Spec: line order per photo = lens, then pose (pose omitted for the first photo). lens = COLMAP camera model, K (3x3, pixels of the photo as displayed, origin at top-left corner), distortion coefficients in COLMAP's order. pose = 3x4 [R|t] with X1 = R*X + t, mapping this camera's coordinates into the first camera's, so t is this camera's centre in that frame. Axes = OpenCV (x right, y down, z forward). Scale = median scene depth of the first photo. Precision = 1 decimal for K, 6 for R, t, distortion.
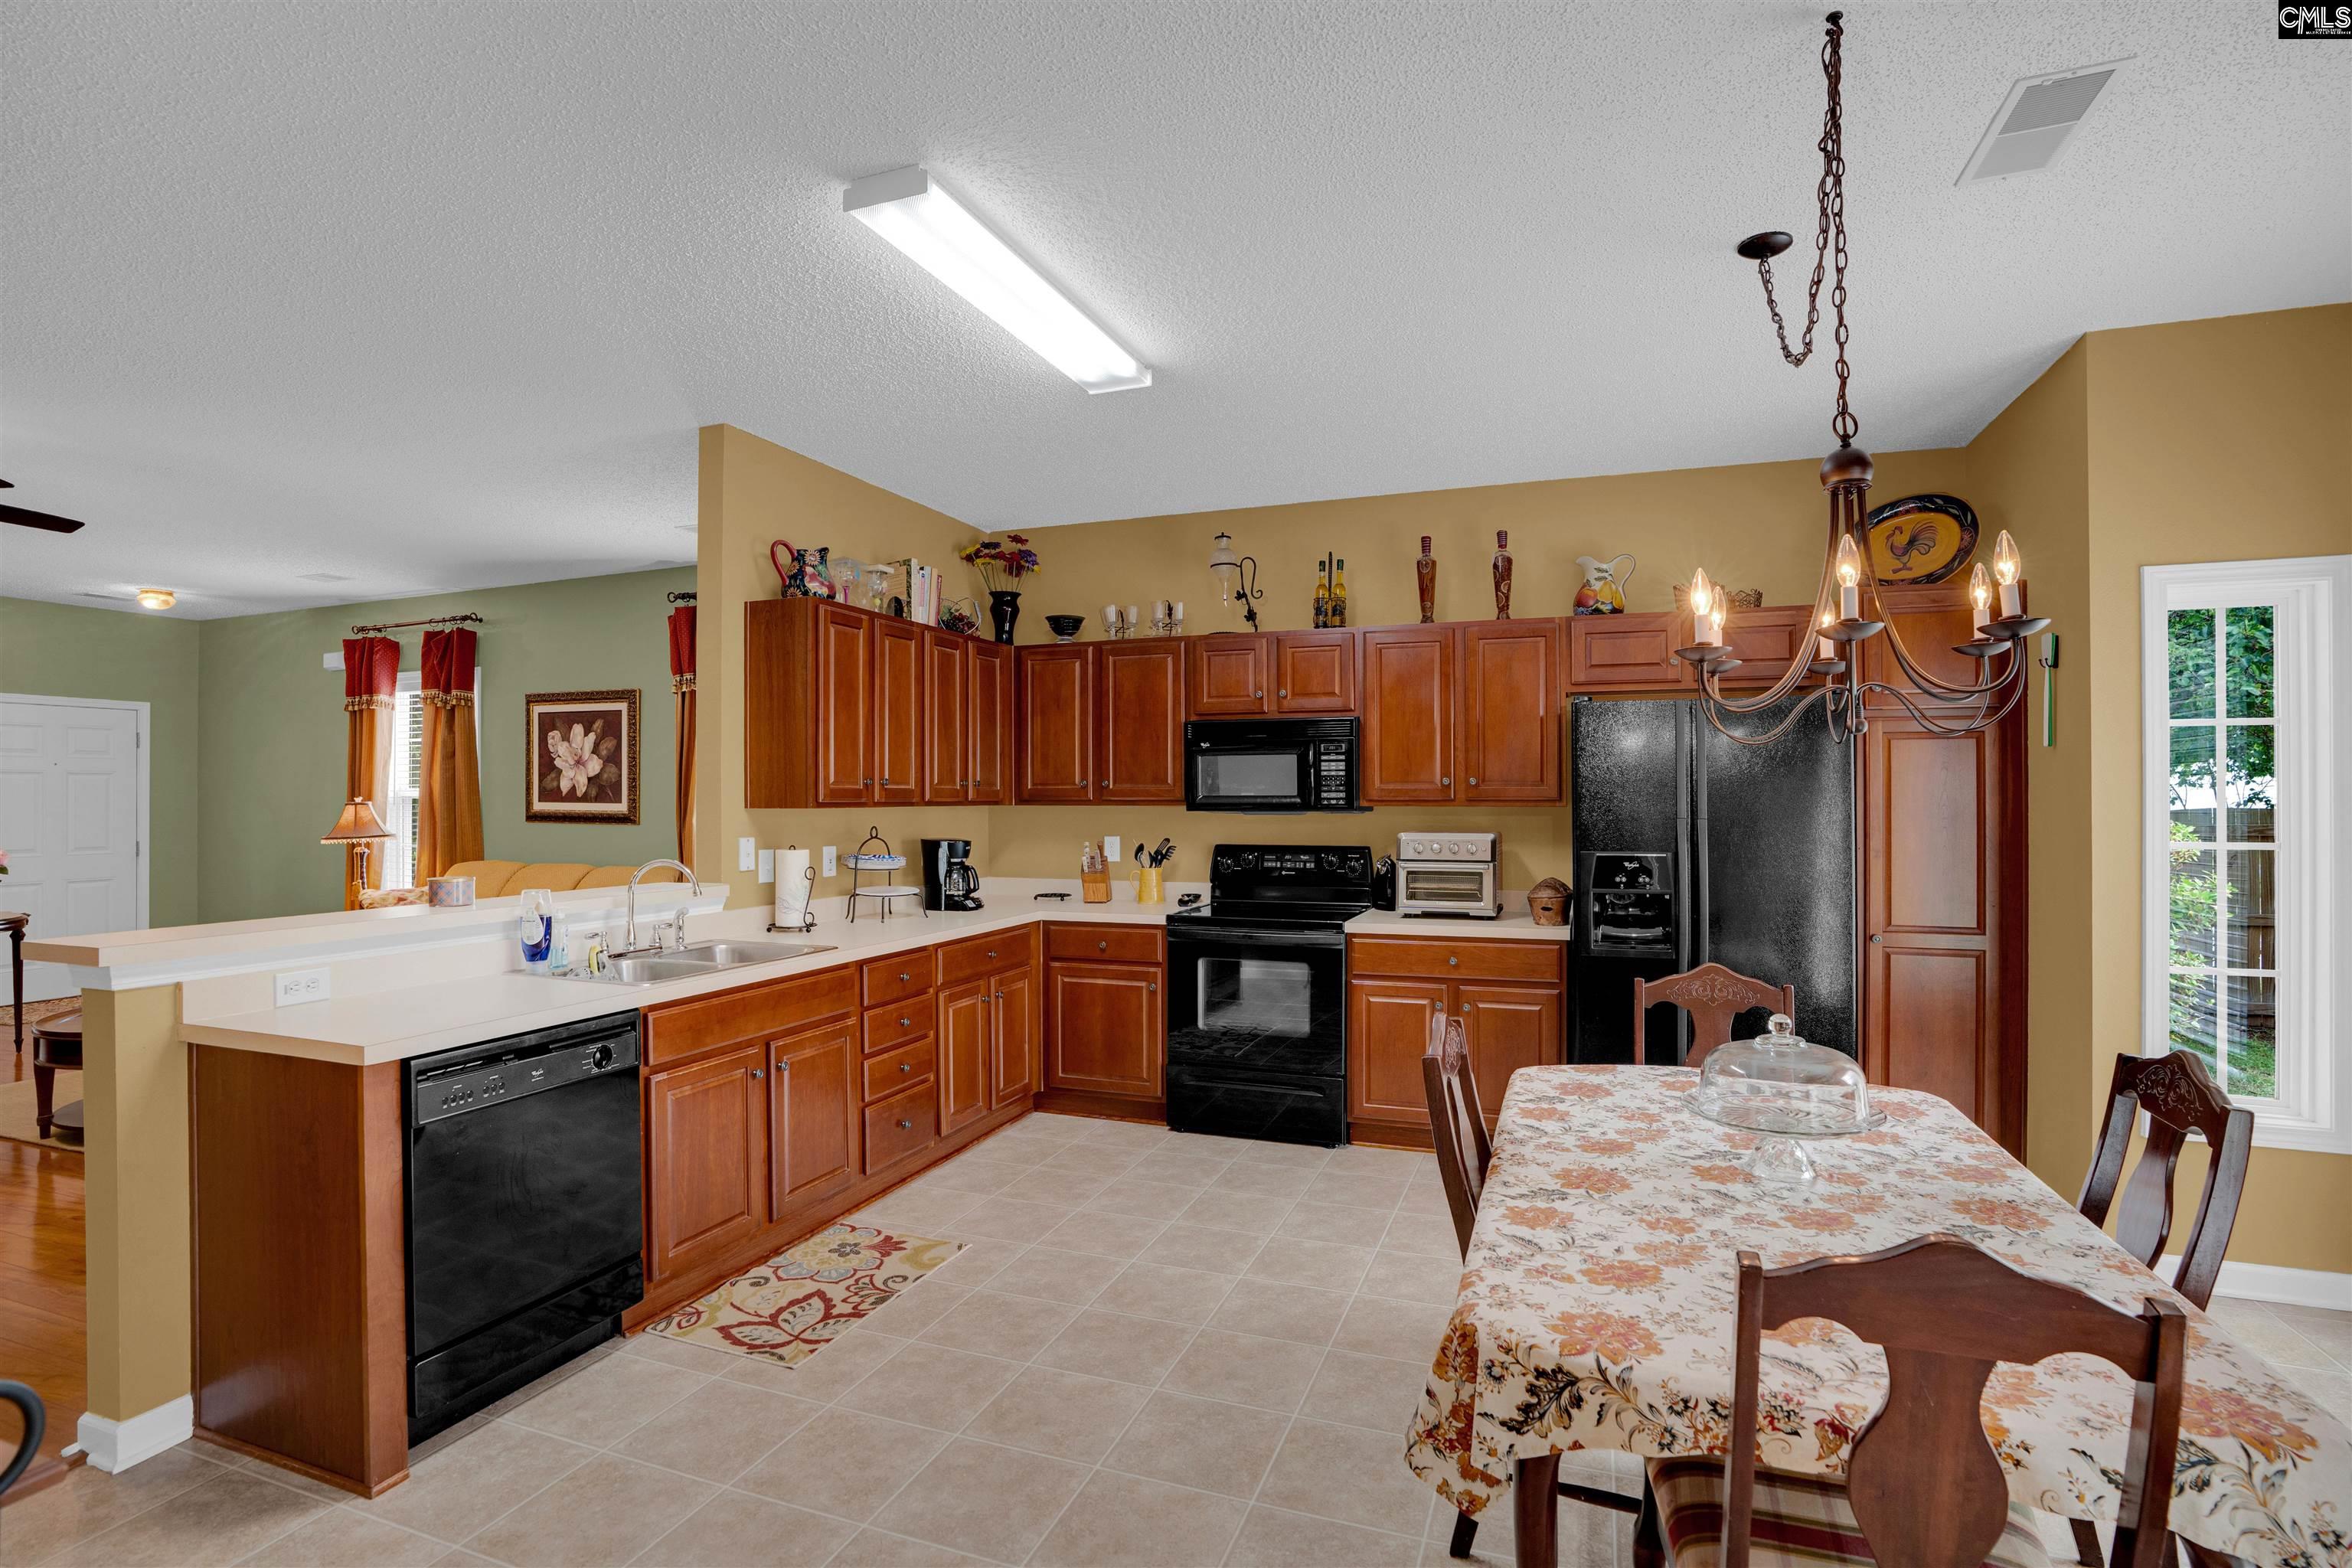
lens RADIAL K [[1088.0, 0, 1177.7], [0, 1088.0, 781.9], [0, 0, 1]] dist [-0.057150, 0.016728]
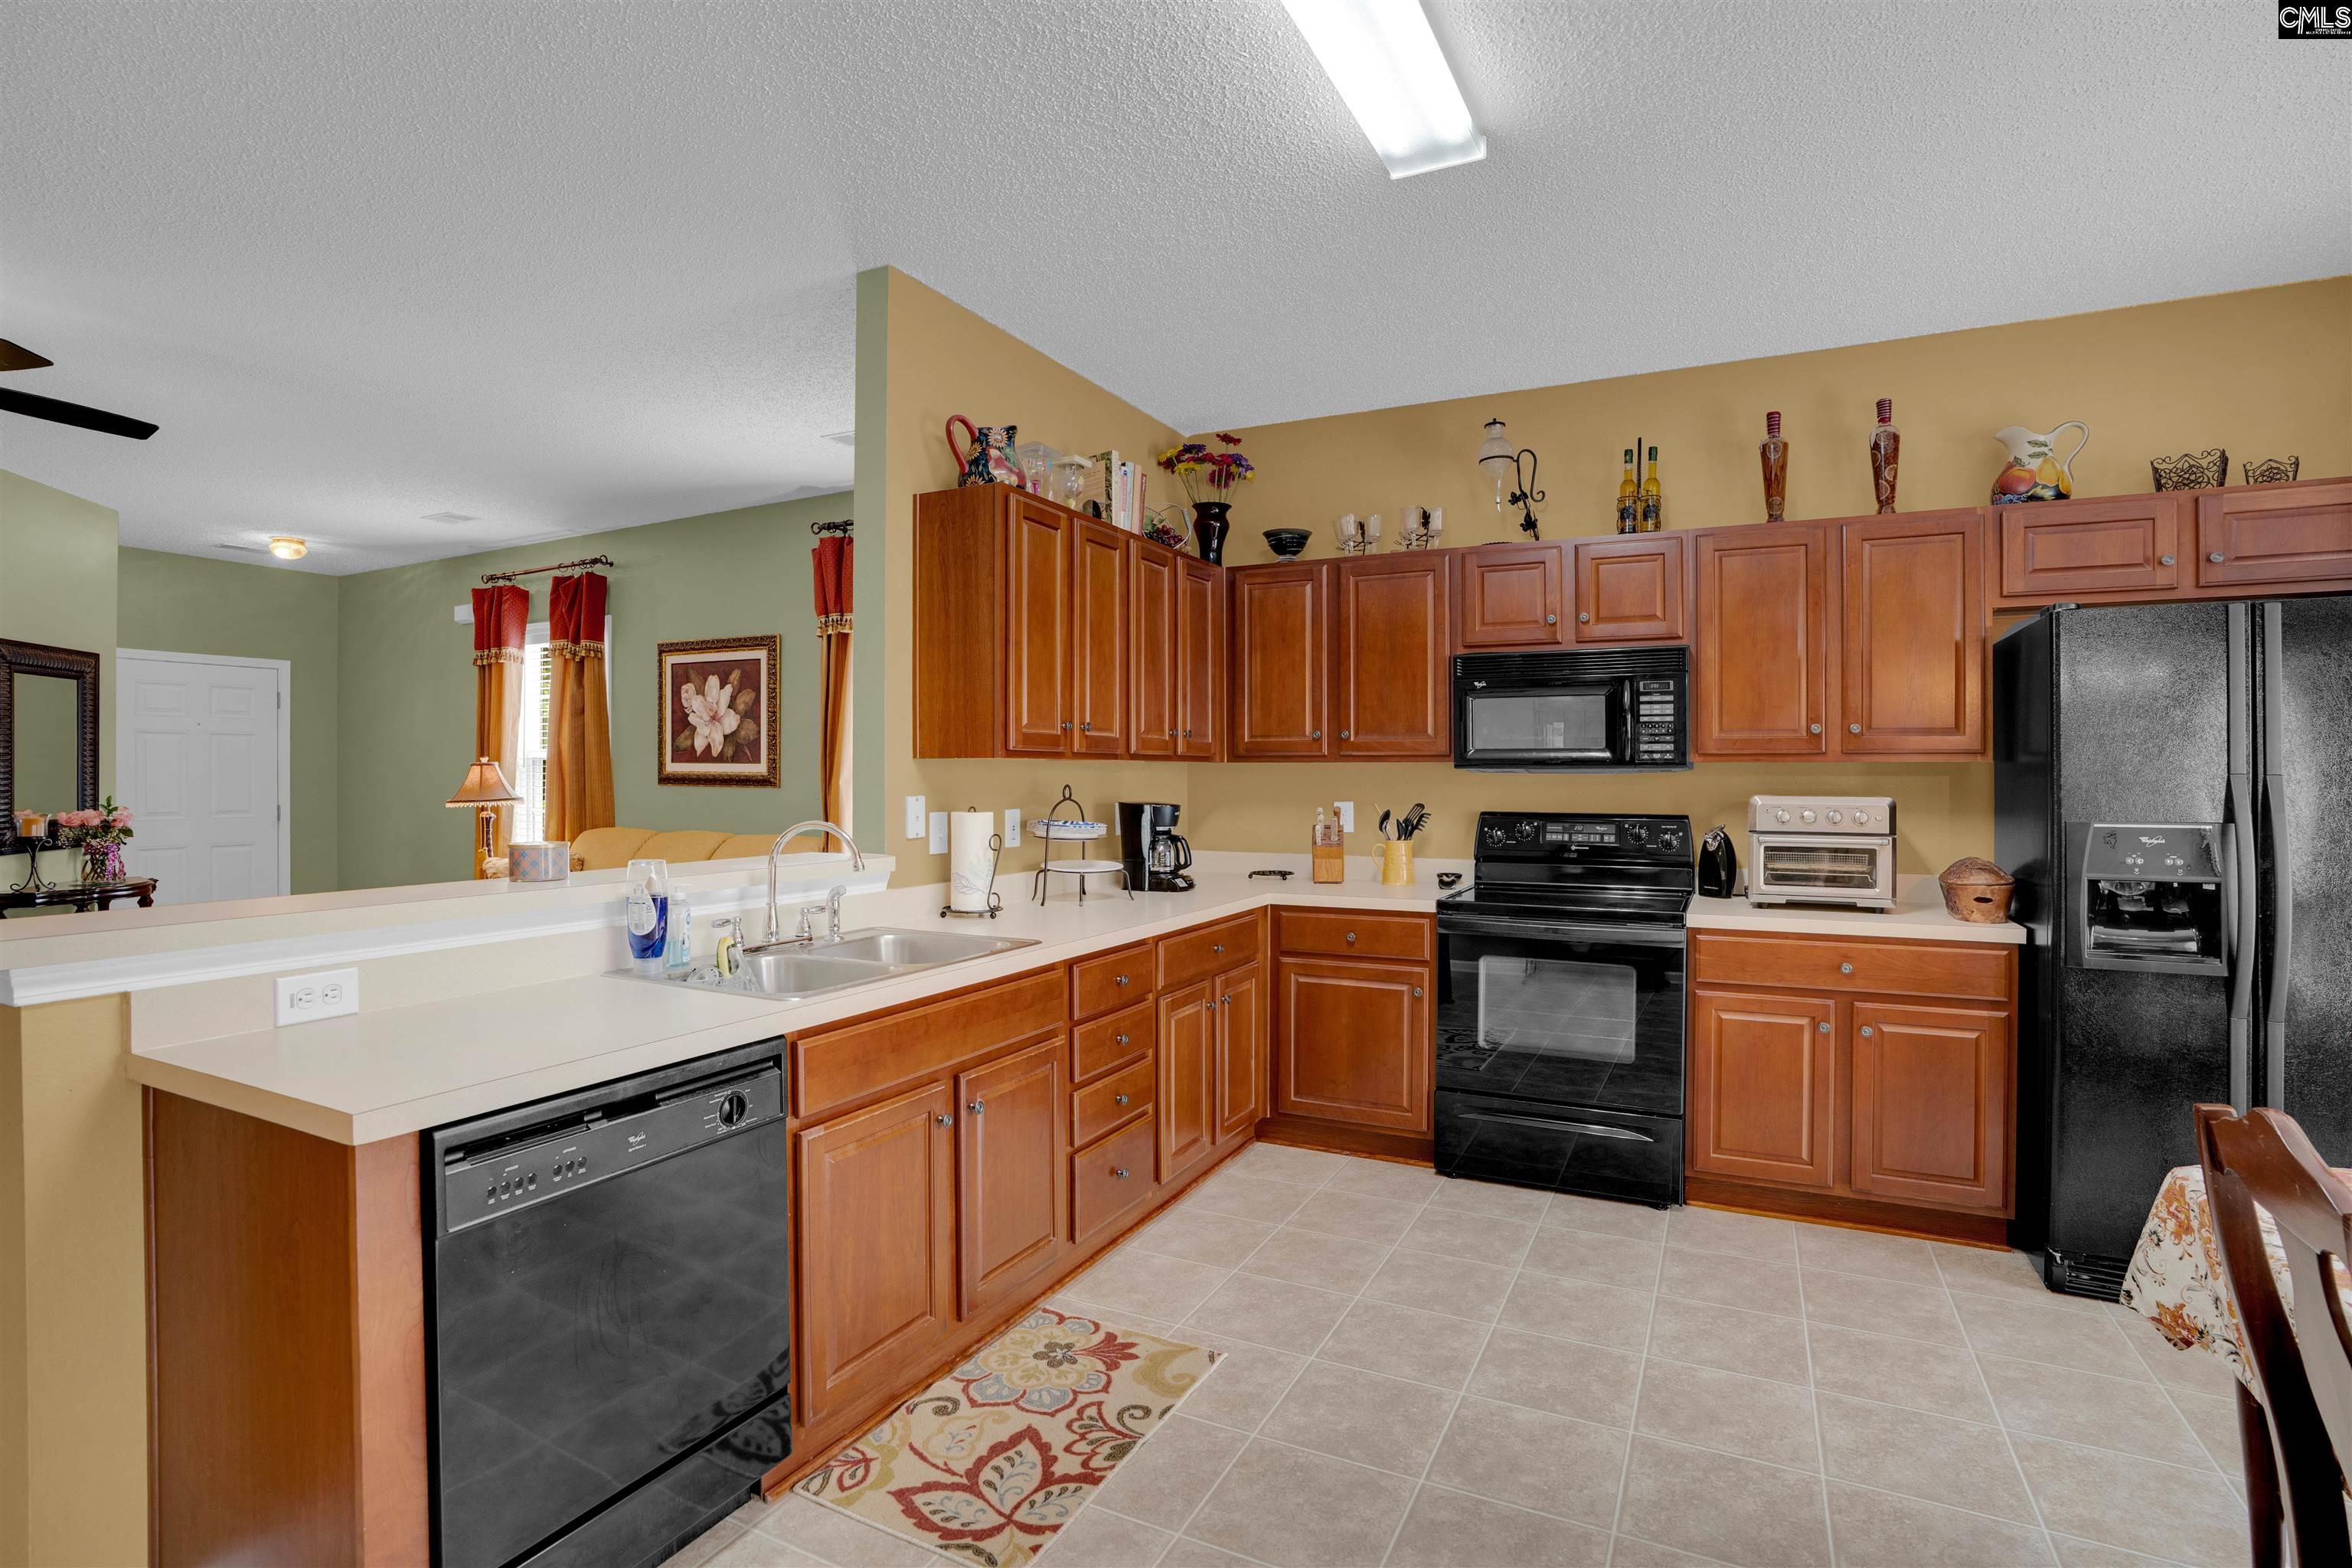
lens RADIAL K [[1088.0, 0, 1197.4], [0, 1088.0, 767.5], [0, 0, 1]] dist [-0.057150, 0.016728]
pose [[0.995653, 0.004298, -0.093038, -0.115472], [-0.003461, 0.999952, 0.009158, 0.021639], [0.093073, -0.008796, 0.995620, 0.222403]]
